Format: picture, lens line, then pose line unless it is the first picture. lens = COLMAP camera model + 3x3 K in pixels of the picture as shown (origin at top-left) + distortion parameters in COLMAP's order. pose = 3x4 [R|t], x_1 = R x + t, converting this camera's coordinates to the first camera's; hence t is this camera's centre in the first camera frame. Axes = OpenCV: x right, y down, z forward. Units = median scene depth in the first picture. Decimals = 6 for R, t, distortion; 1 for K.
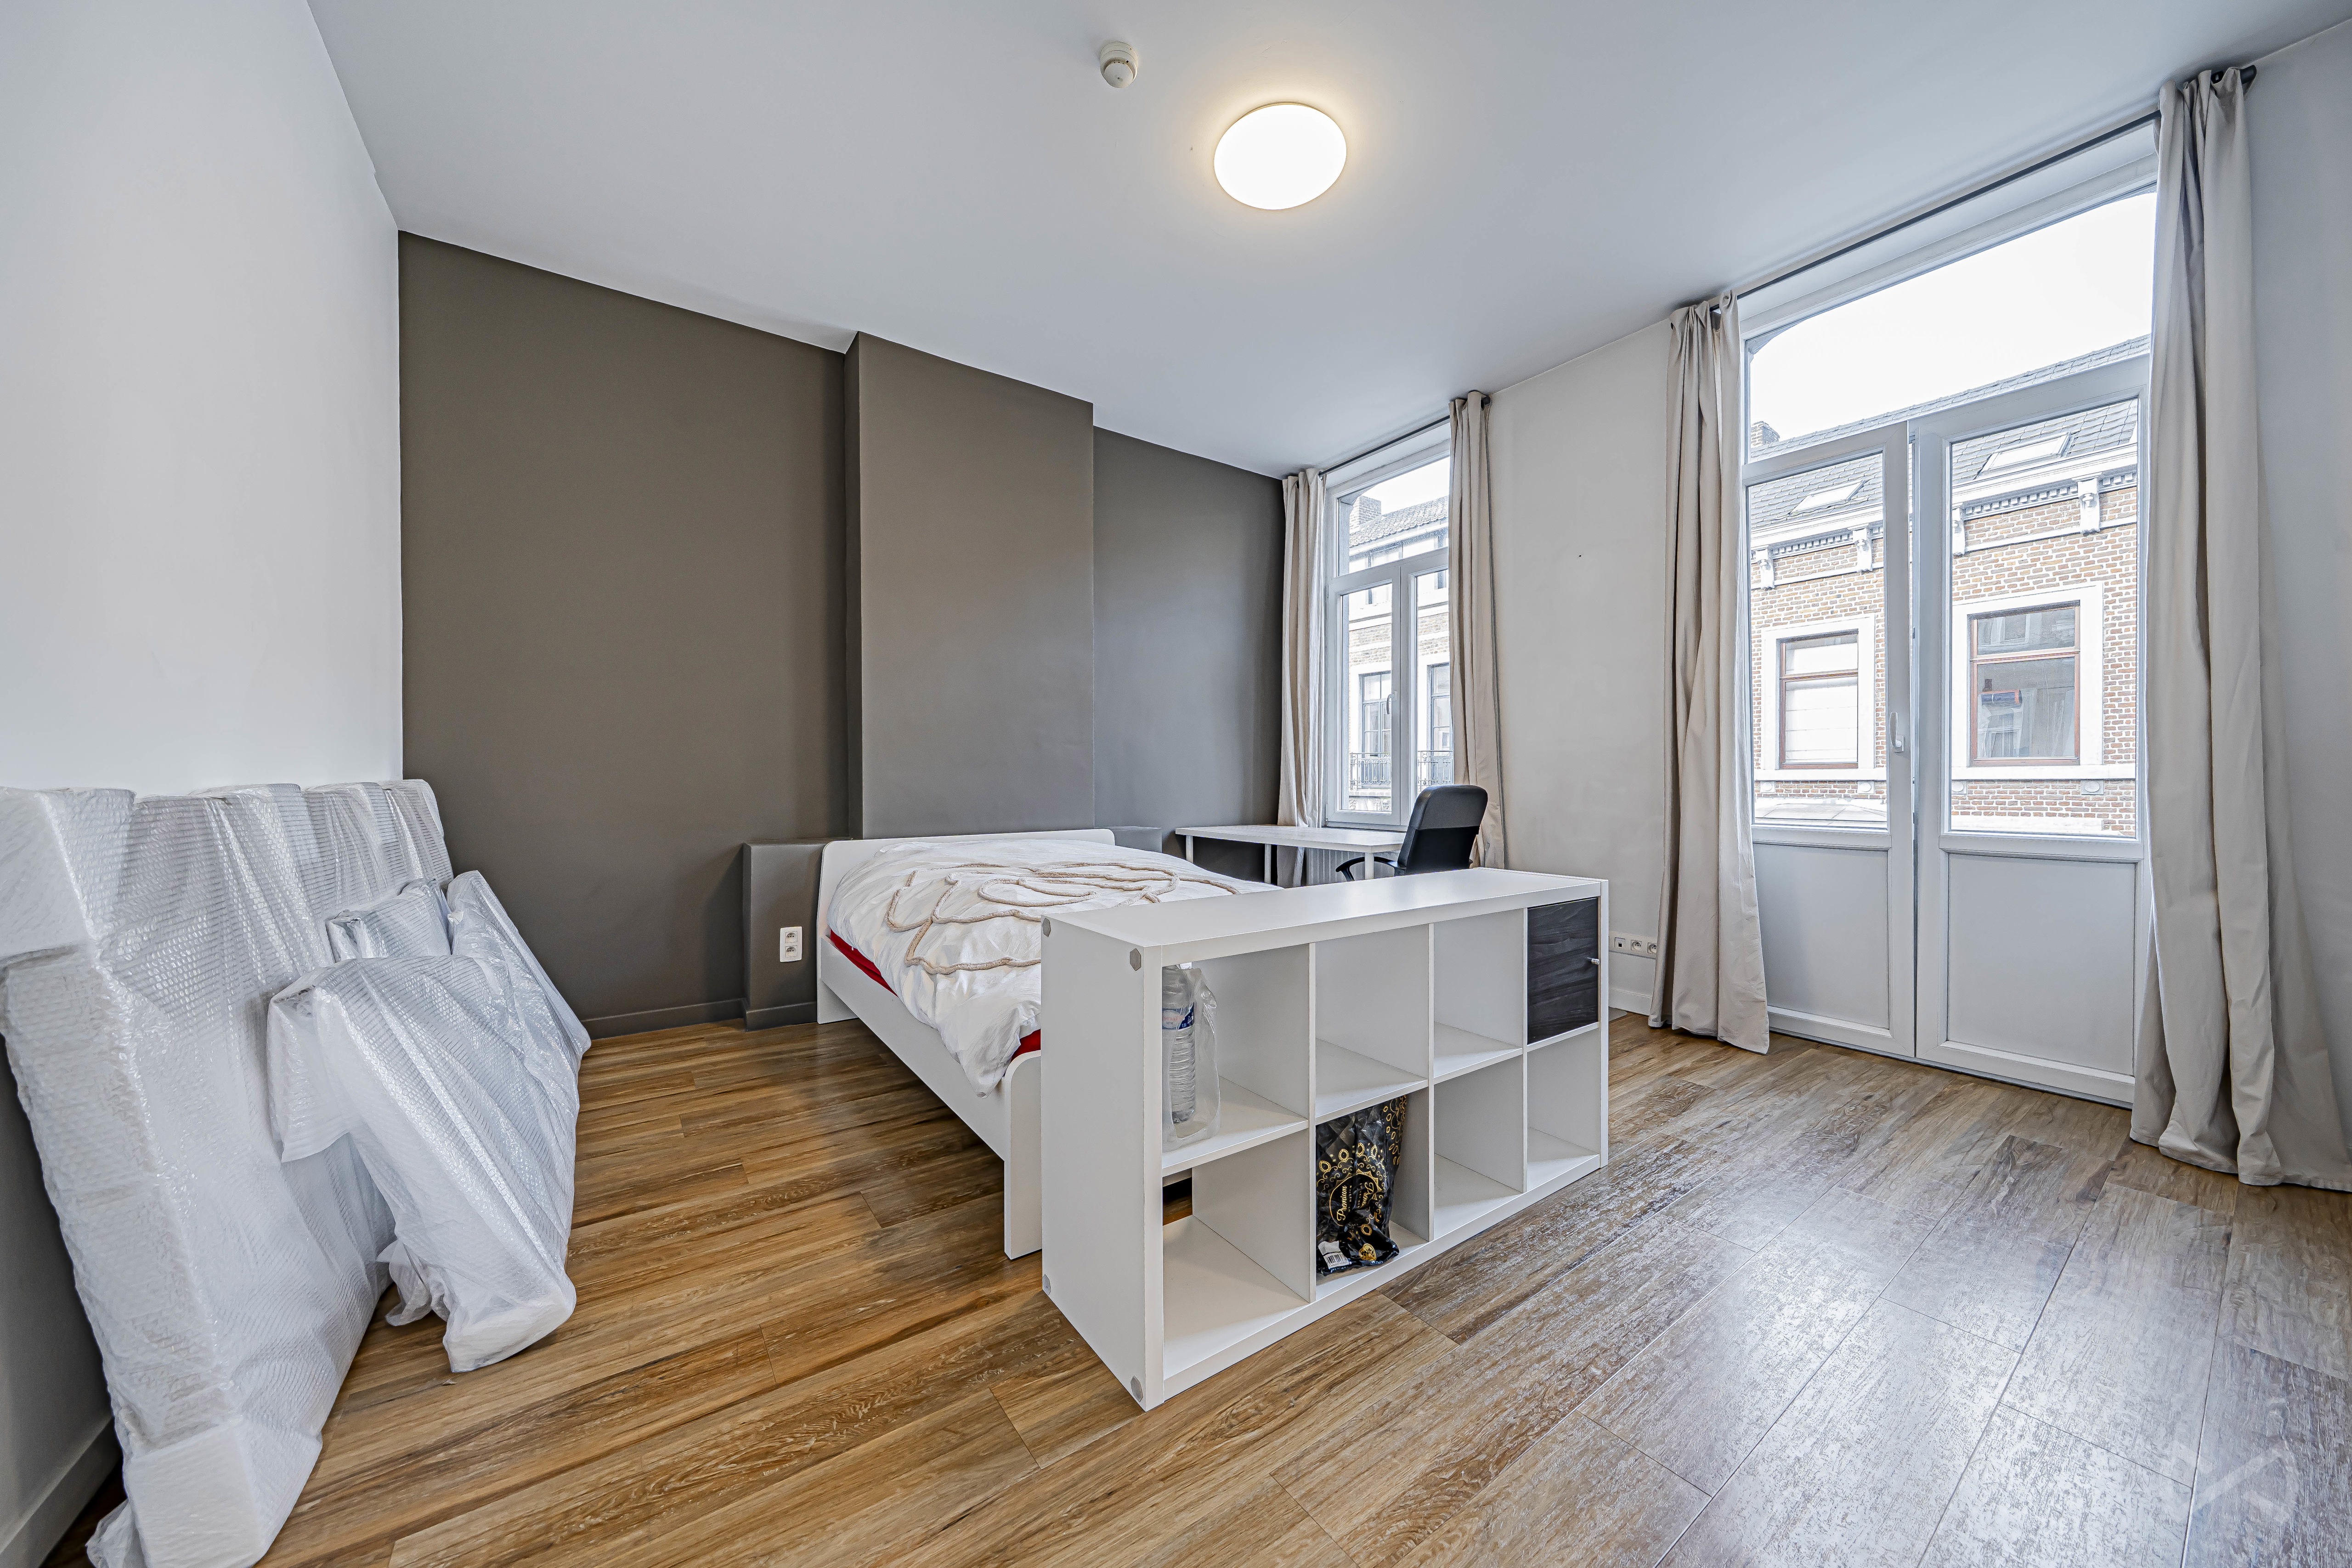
lens RADIAL K [[815.1, 0, 1182.5], [0, 815.1, 752.4], [0, 0, 1]] dist [-0.000299, -0.000006]
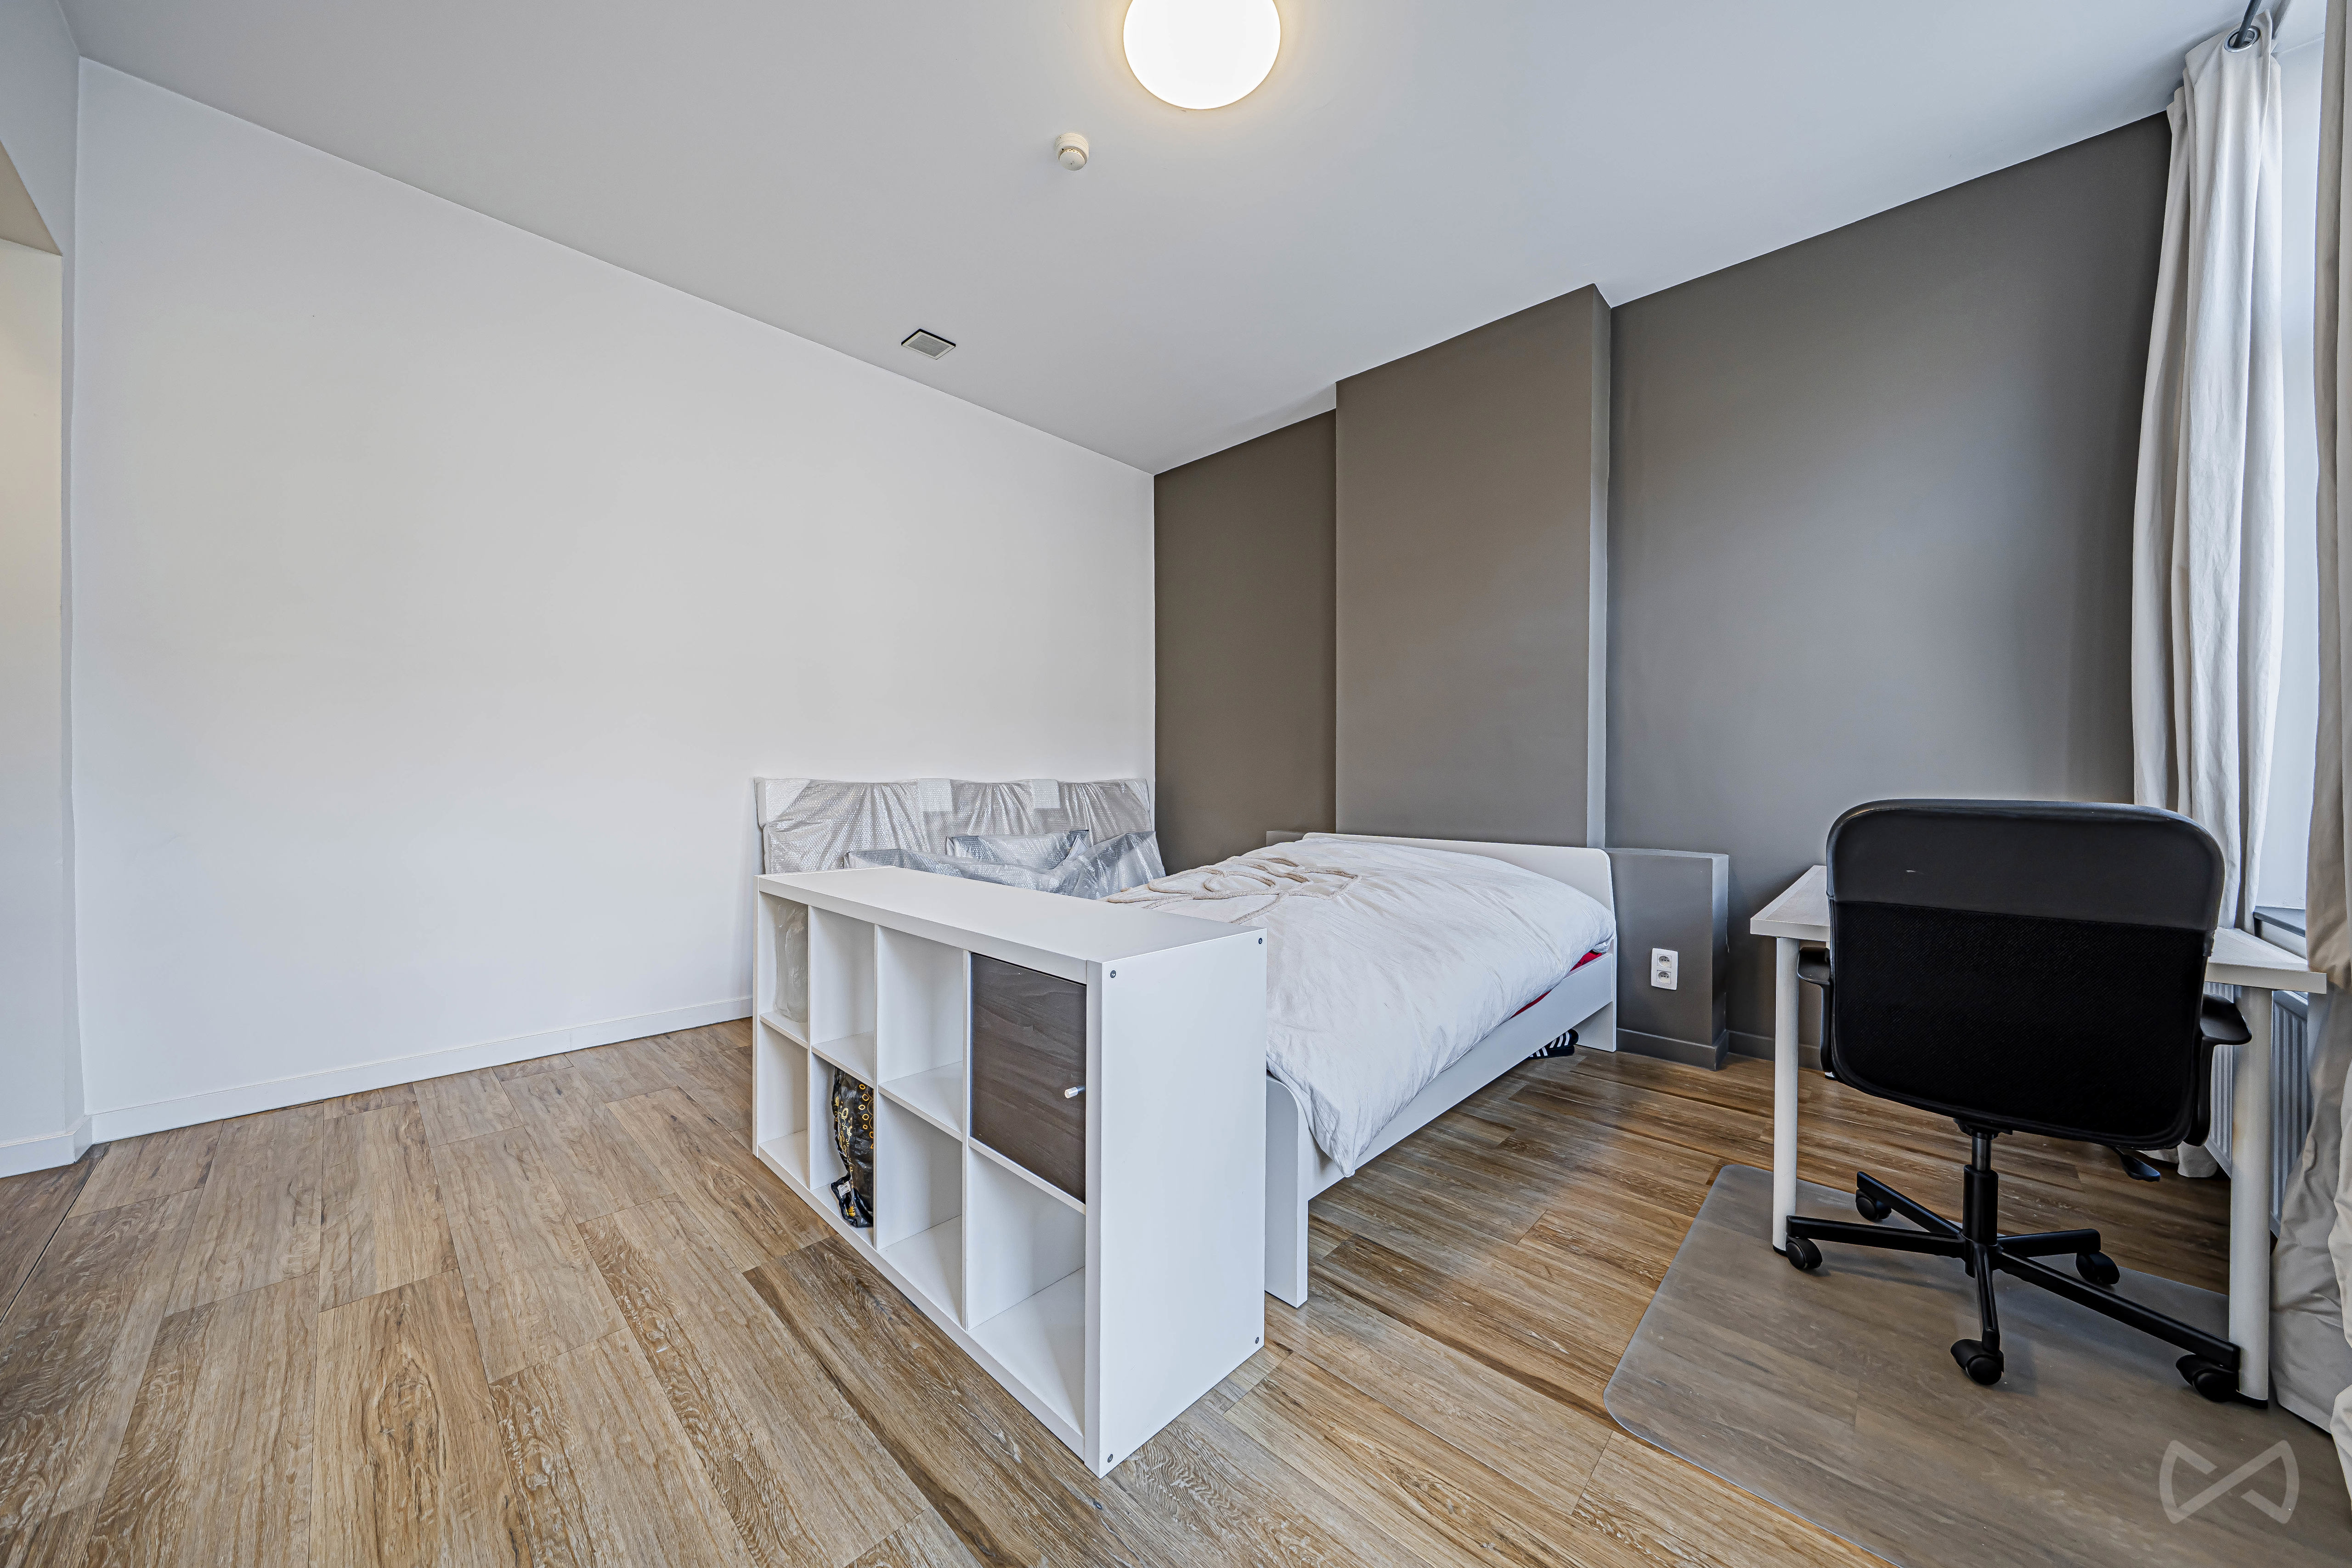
lens RADIAL K [[792.6, 0, 1176.0], [0, 792.6, 784.0], [0, 0, 1]] dist [-0.001768, -0.000098]
pose [[0.184341, 0.000851, -0.982862, 0.519756], [0.014618, 0.999887, 0.003607, 0.019998], [0.982754, -0.015032, 0.184307, 0.476931]]
